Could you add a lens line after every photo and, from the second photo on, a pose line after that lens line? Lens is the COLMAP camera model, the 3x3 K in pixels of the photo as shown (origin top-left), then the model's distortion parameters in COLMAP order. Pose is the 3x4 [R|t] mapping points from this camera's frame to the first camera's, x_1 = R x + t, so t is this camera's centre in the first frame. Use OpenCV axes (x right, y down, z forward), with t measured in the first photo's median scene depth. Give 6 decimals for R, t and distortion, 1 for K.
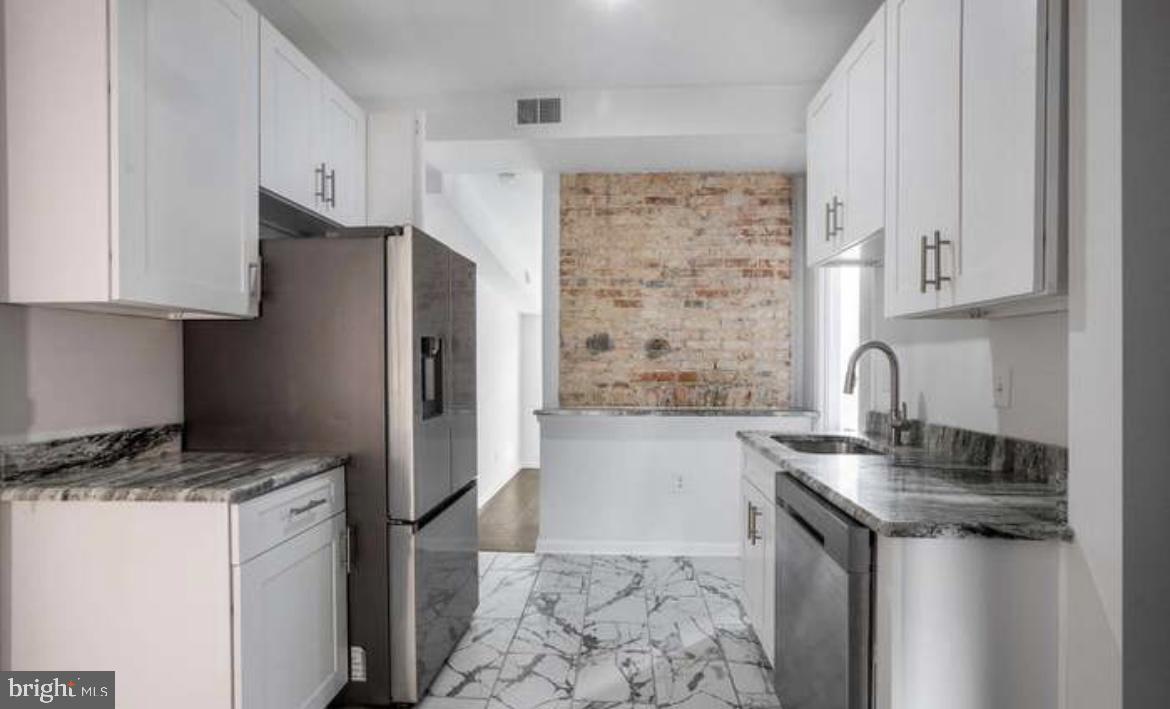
lens RADIAL K [[566.6, 0, 585.0], [0, 566.6, 354.5], [0, 0, 1]] dist [-0.001113, 0.000193]
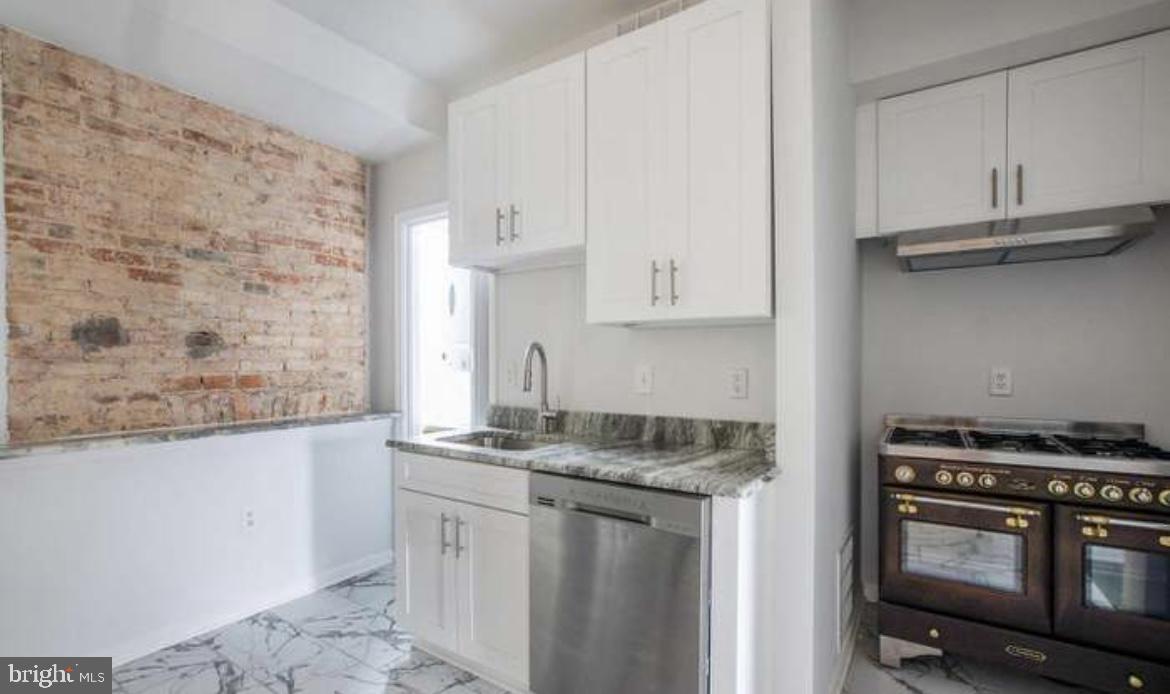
lens RADIAL K [[552.5, 0, 583.7], [0, 552.5, 359.7], [0, 0, 1]] dist [-0.000082, 0.024262]
pose [[0.521868, -0.002231, 0.853023, -0.227014], [-0.007304, 0.999948, 0.007084, 0.001069], [-0.852995, -0.009927, 0.521825, 0.212638]]
